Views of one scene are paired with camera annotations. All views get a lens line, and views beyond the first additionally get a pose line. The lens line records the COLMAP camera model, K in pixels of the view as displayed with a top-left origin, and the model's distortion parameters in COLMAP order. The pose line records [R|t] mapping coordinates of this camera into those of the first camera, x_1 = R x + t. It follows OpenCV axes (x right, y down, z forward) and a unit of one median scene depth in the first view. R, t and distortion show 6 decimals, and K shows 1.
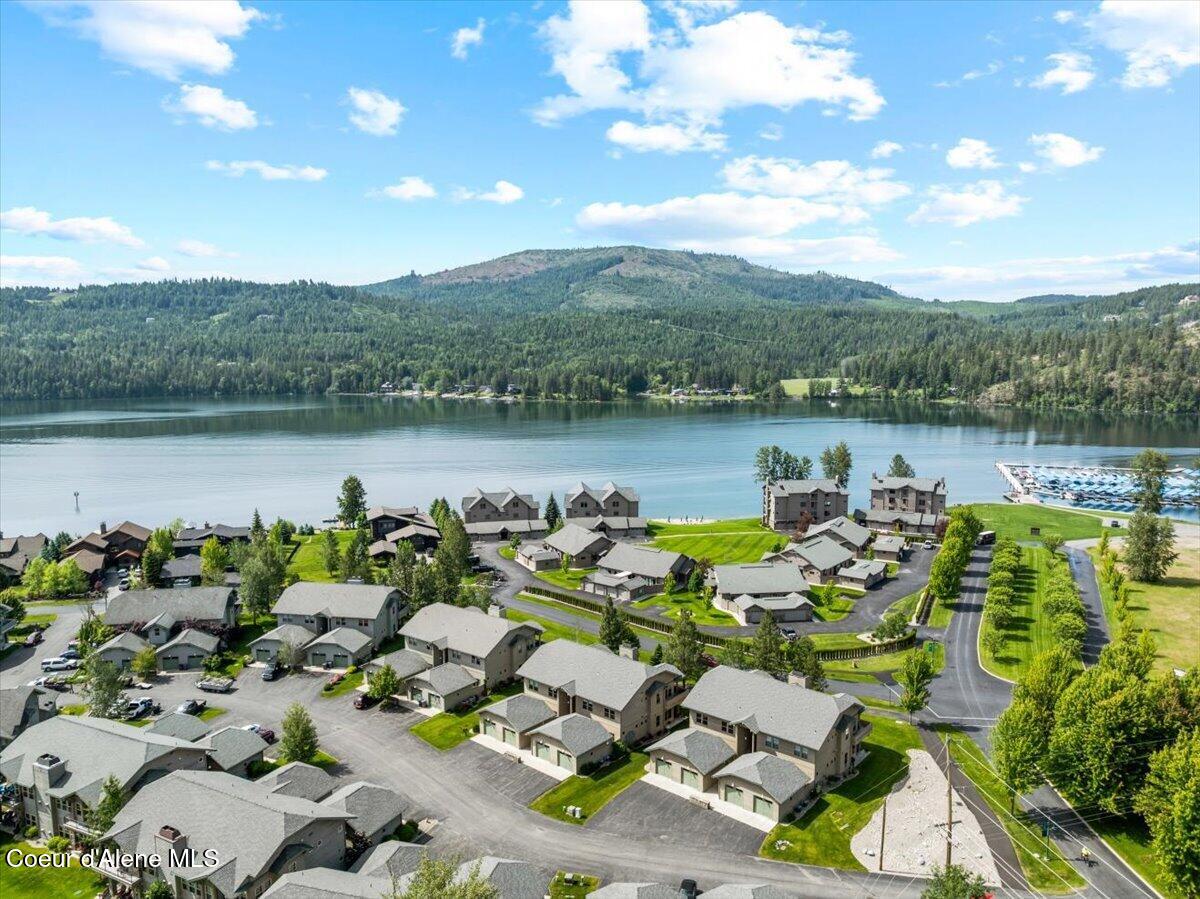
lens RADIAL K [[852.2, 0, 601.1], [0, 852.2, 448.1], [0, 0, 1]] dist [-0.035152, -0.003499]
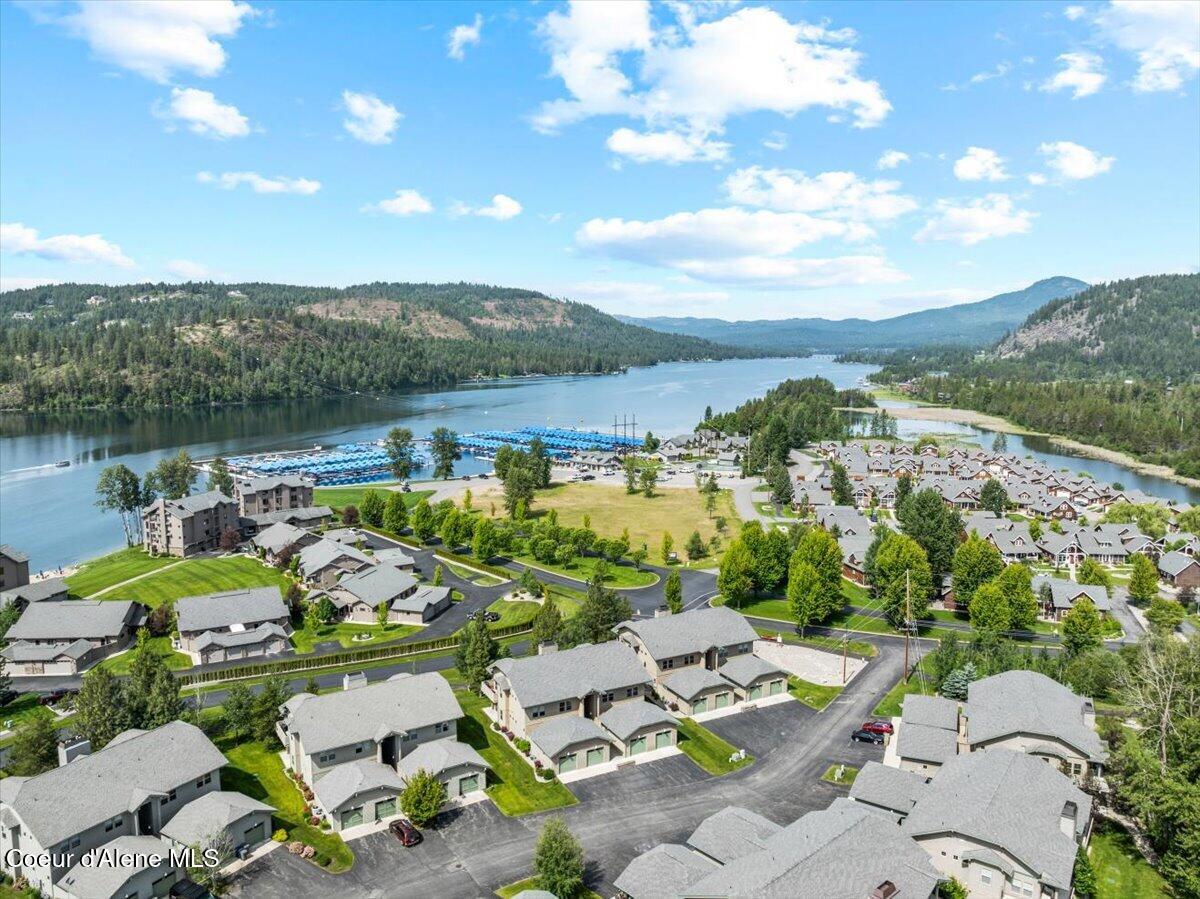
lens RADIAL K [[852.2, 0, 602.2], [0, 852.2, 447.7], [0, 0, 1]] dist [-0.035152, -0.003499]
pose [[0.363378, -0.109355, 0.925202, -0.121682], [0.107964, 0.991339, 0.074769, -0.009233], [-0.925365, 0.072720, 0.372037, 0.079541]]
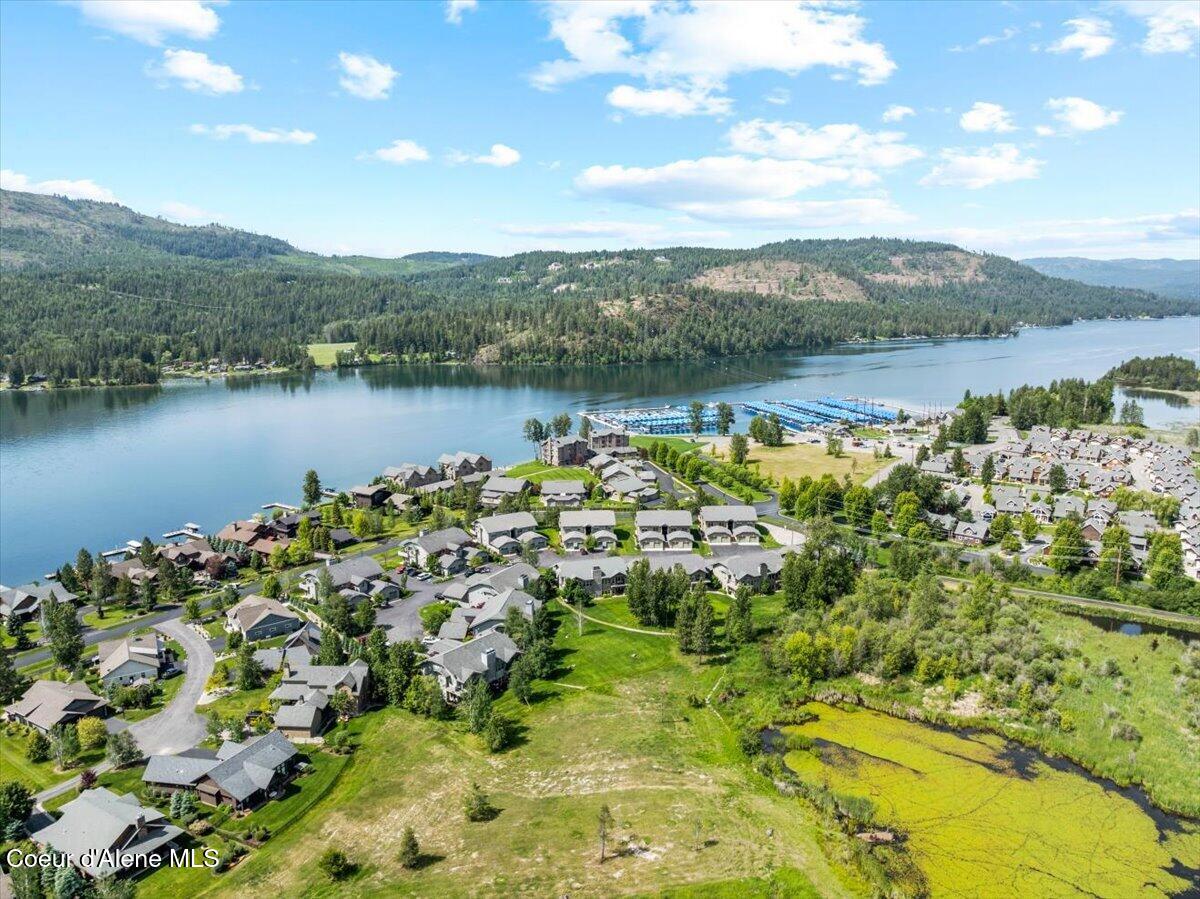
lens RADIAL K [[852.2, 0, 602.7], [0, 852.2, 446.9], [0, 0, 1]] dist [-0.035152, -0.003499]
pose [[0.759038, -0.121159, 0.639673, -0.242104], [0.082284, 0.992505, 0.090350, -0.027272], [-0.645825, -0.015944, 0.763319, -0.114511]]
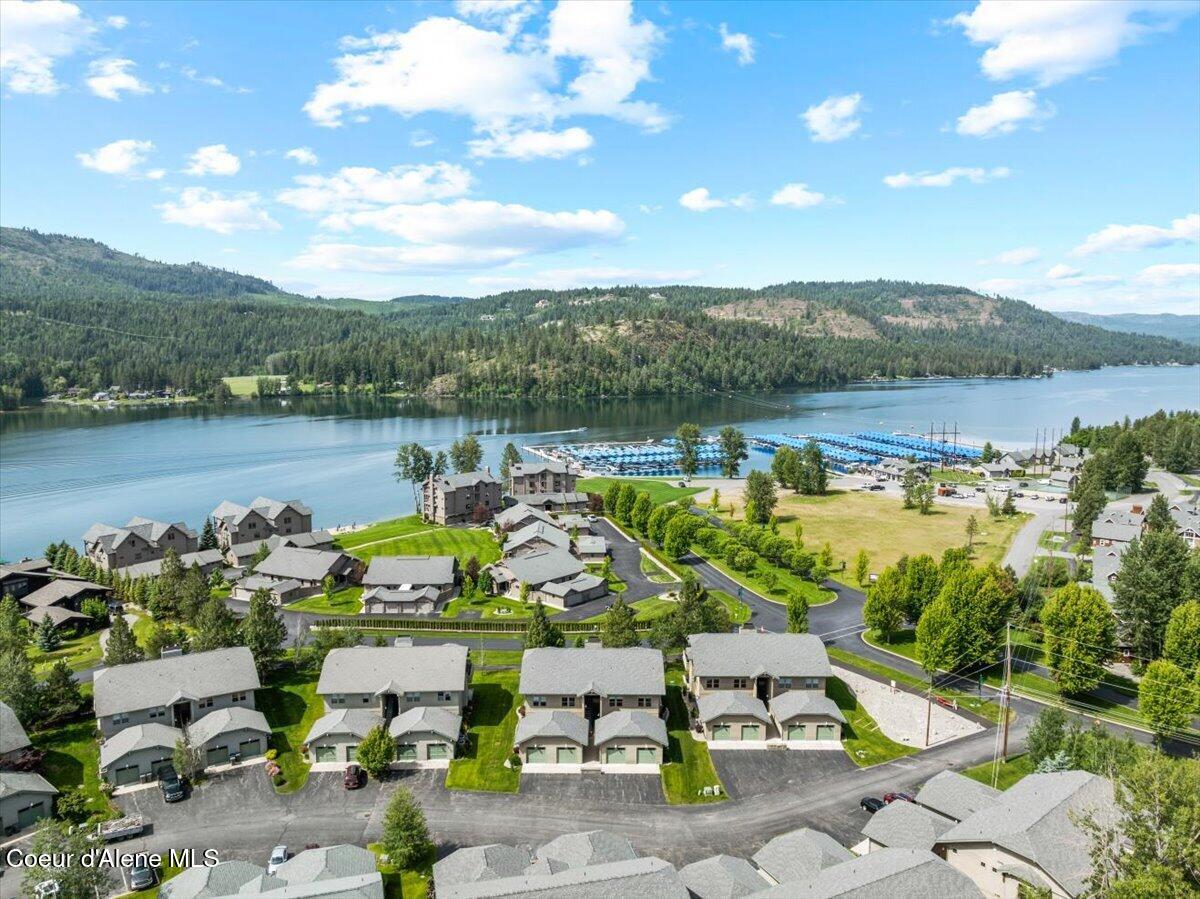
lens RADIAL K [[852.2, 0, 601.7], [0, 852.2, 452.5], [0, 0, 1]] dist [-0.035152, -0.003499]
pose [[0.759175, -0.079136, 0.646058, -0.085690], [0.072923, 0.996673, 0.036392, -0.003705], [-0.646789, 0.019485, 0.762420, 0.031681]]
